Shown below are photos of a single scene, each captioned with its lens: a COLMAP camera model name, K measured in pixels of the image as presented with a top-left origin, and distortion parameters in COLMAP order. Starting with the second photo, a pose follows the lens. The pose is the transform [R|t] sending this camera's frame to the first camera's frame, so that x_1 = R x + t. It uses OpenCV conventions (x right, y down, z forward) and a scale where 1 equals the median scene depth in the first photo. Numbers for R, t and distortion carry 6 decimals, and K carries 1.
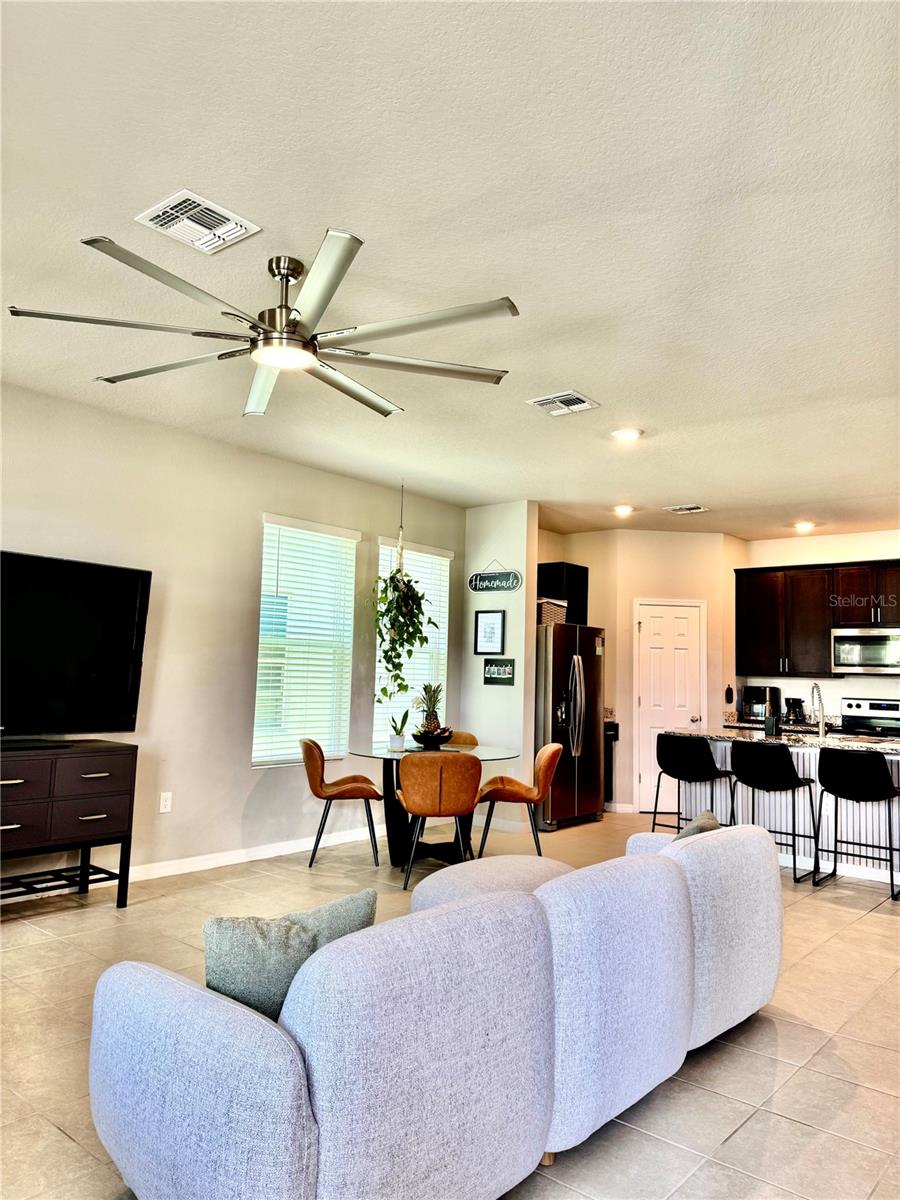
lens RADIAL K [[837.4, 0, 450.0], [0, 837.4, 600.0], [0, 0, 1]] dist [0.144629, -0.209278]
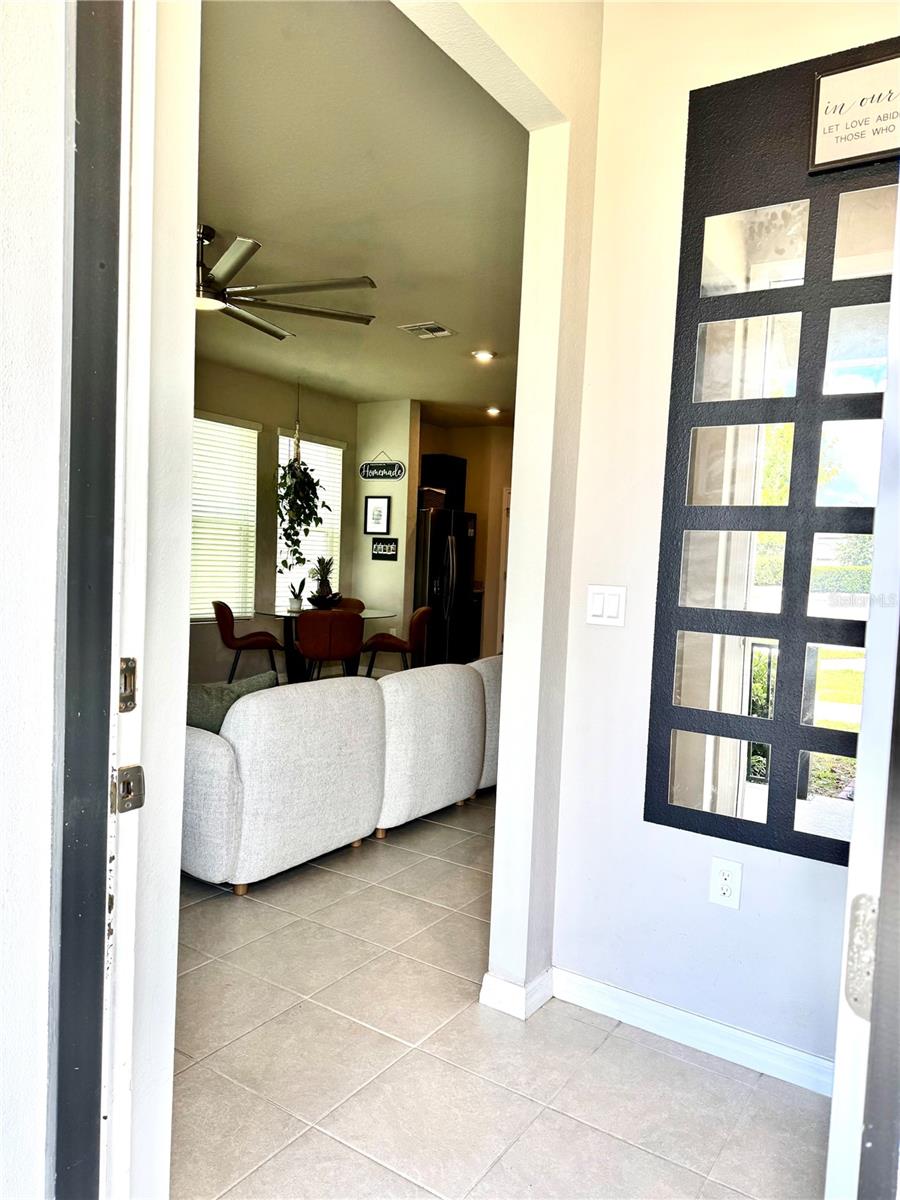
lens RADIAL K [[837.4, 0, 450.0], [0, 837.4, 600.0], [0, 0, 1]] dist [0.144629, -0.209278]
pose [[0.993705, 0.006726, 0.111827, 0.020525], [-0.022437, 0.989921, 0.139834, -0.011111], [-0.109759, -0.141463, 0.983840, -0.195804]]
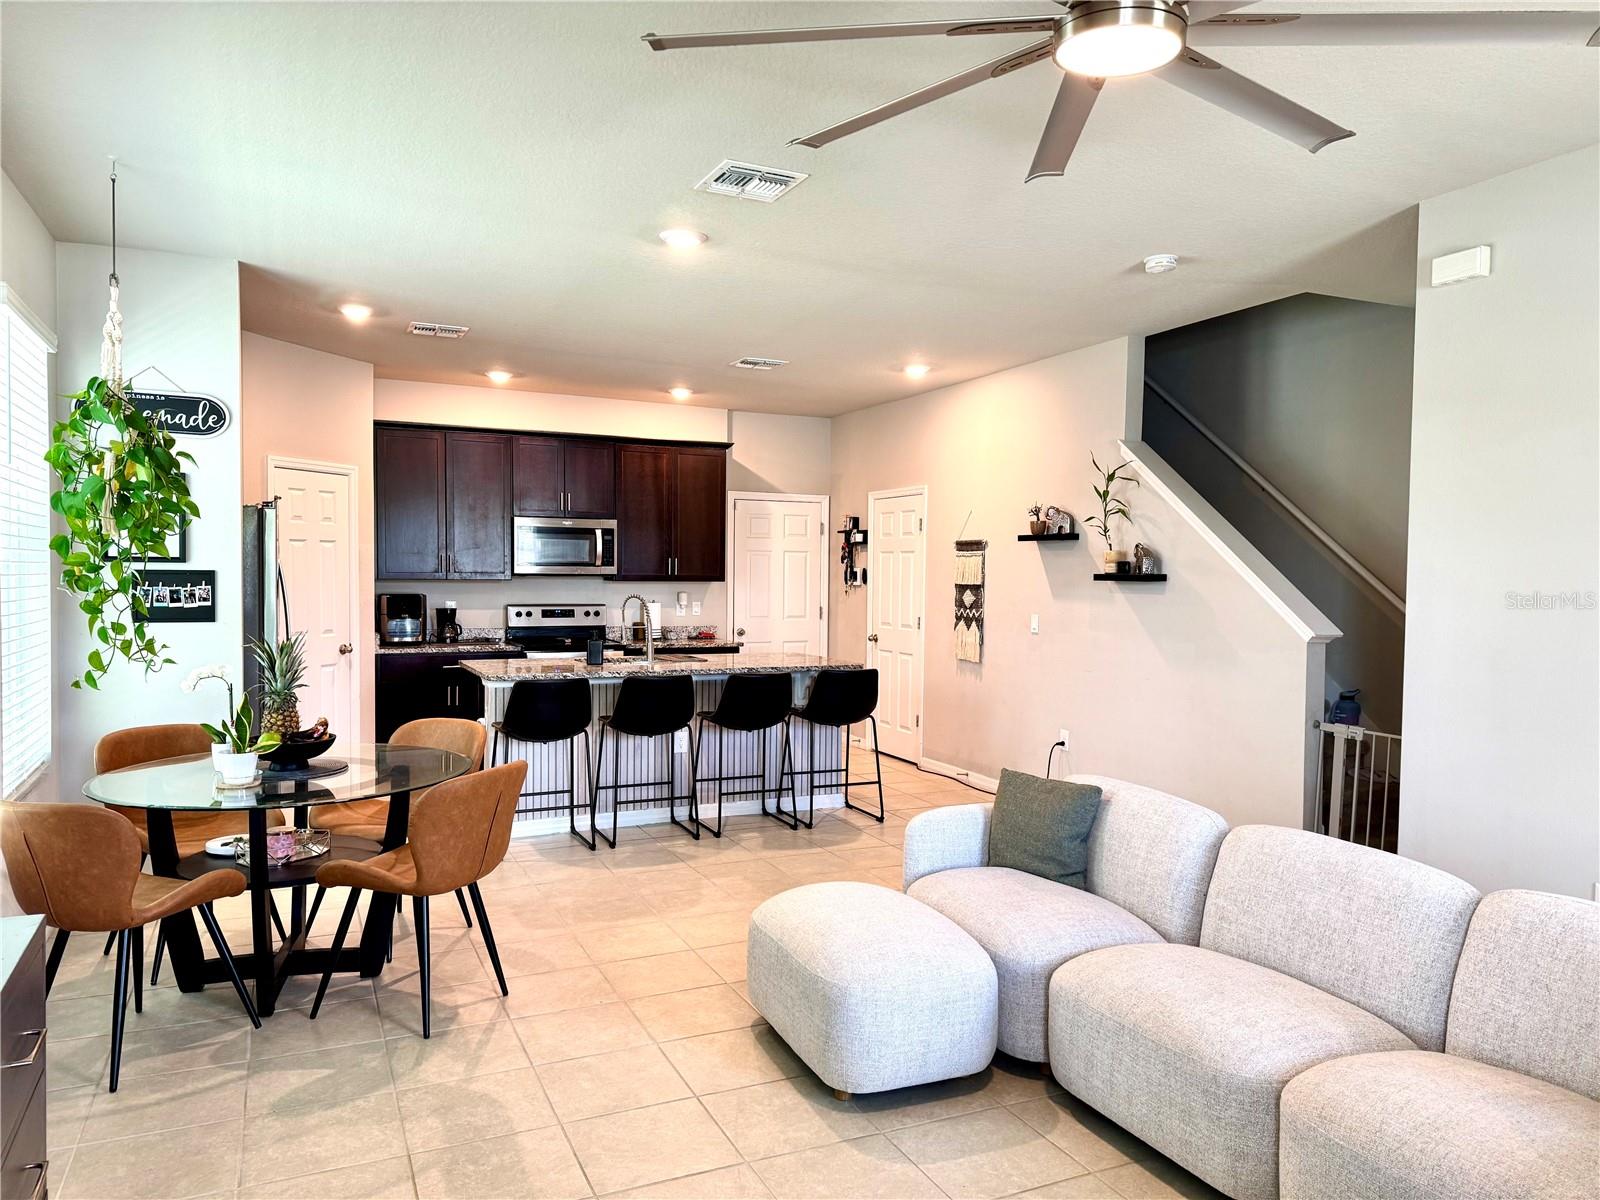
lens RADIAL K [[1116.6, 0, 800.0], [0, 1116.6, 600.0], [0, 0, 1]] dist [0.144629, -0.209278]
pose [[0.428824, -0.046913, 0.902169, -0.445346], [-0.079627, 0.992801, 0.089475, -0.003404], [-0.899872, -0.110206, 0.422002, 0.416872]]
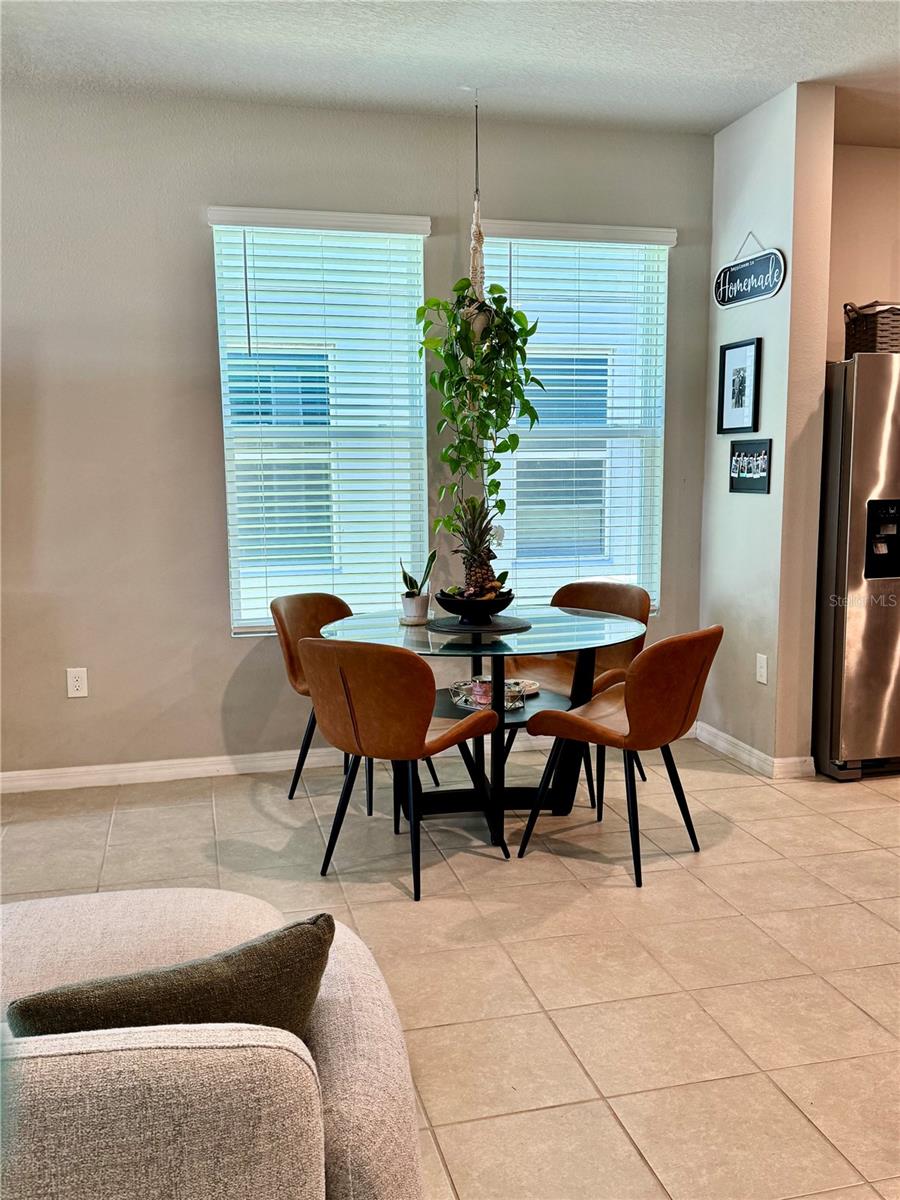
lens RADIAL K [[1049.1, 0, 450.0], [0, 1049.1, 600.0], [0, 0, 1]] dist [0.184165, -0.330218]
pose [[0.810142, 0.041000, -0.584798, 0.321895], [0.083367, 0.979356, 0.184153, 0.035429], [0.580276, -0.197943, 0.789999, 0.421464]]
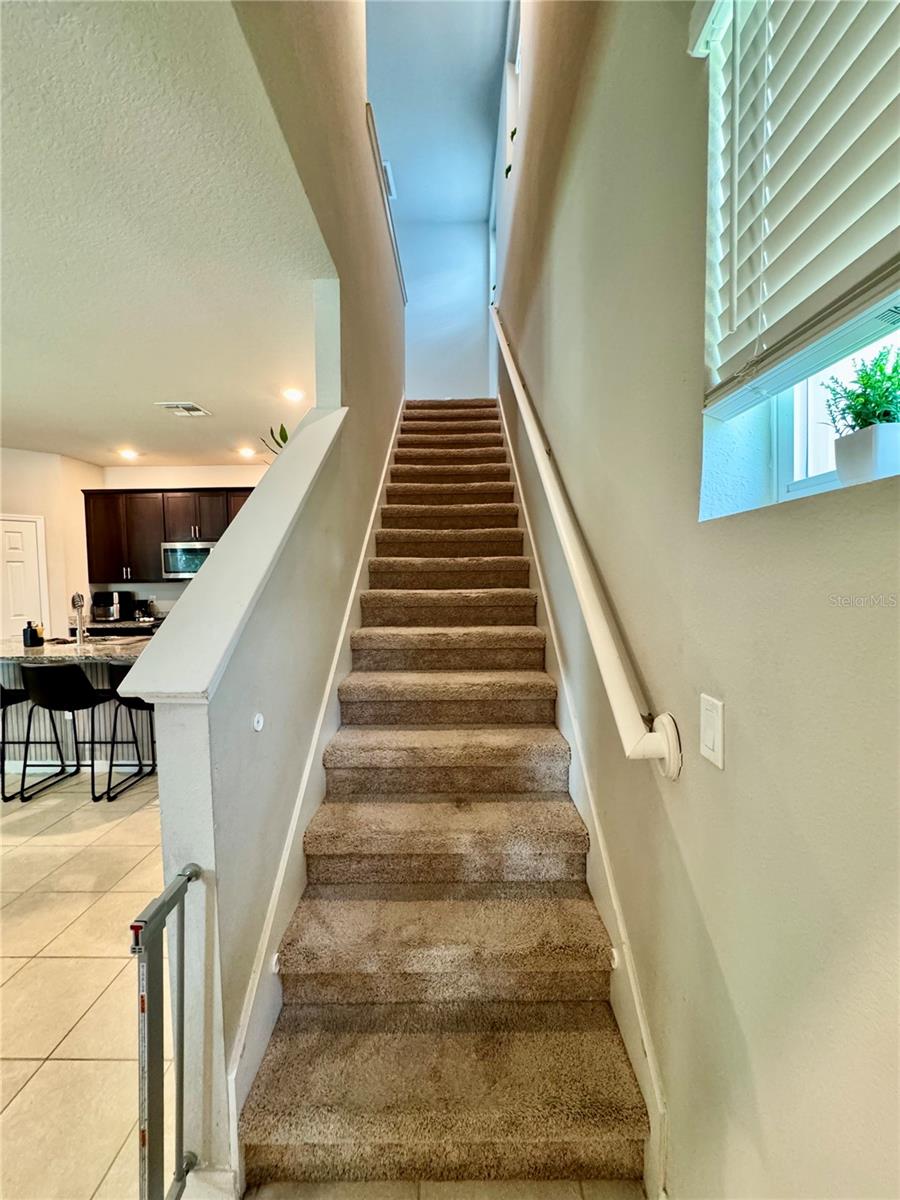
lens RADIAL K [[478.2, 0, 450.0], [0, 478.2, 600.0], [0, 0, 1]] dist [0.000385, -0.000109]
pose [[0.770930, -0.069187, 0.633150, 0.402776], [-0.024712, 0.990085, 0.138280, 0.012193], [-0.636440, -0.122251, 0.761577, 0.252838]]
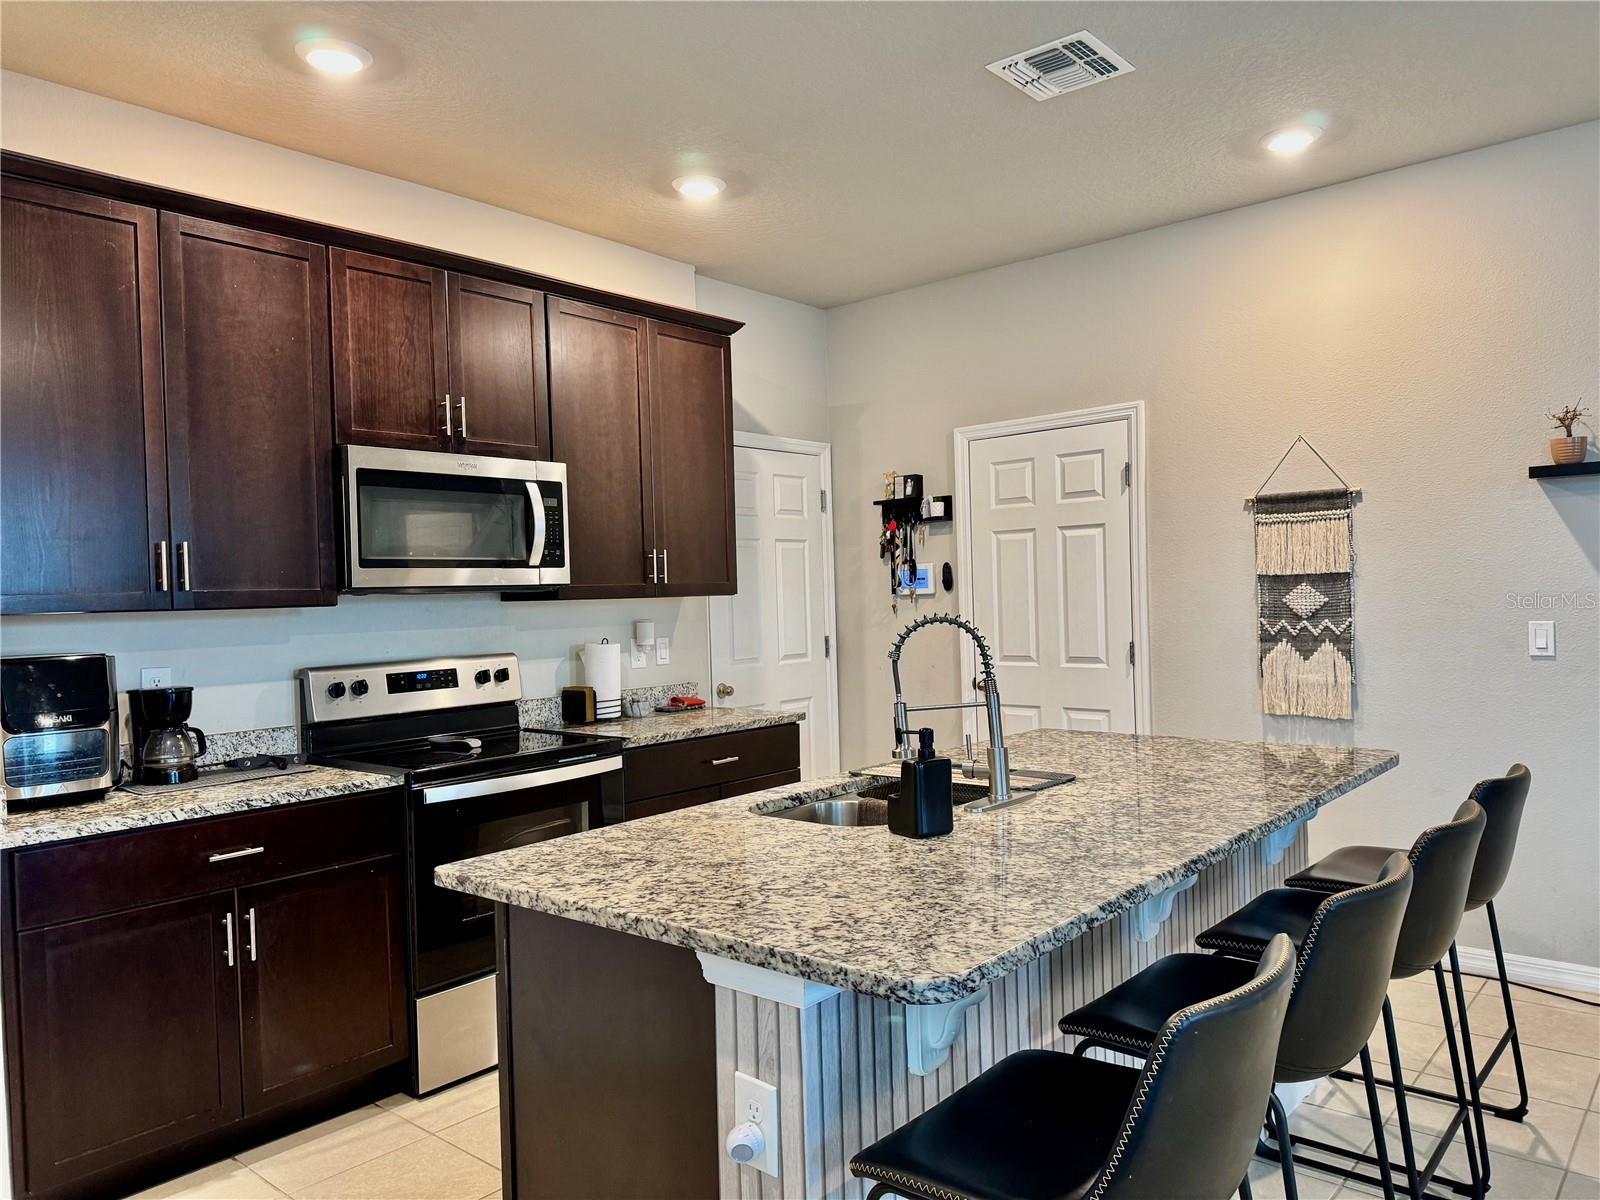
lens RADIAL K [[1116.6, 0, 800.0], [0, 1116.6, 600.0], [0, 0, 1]] dist [0.144629, -0.209278]
pose [[0.002732, -0.032100, 0.999481, 0.052146], [-0.059053, 0.997735, 0.032206, 0.082356], [-0.998251, -0.059111, 0.000830, 1.038537]]
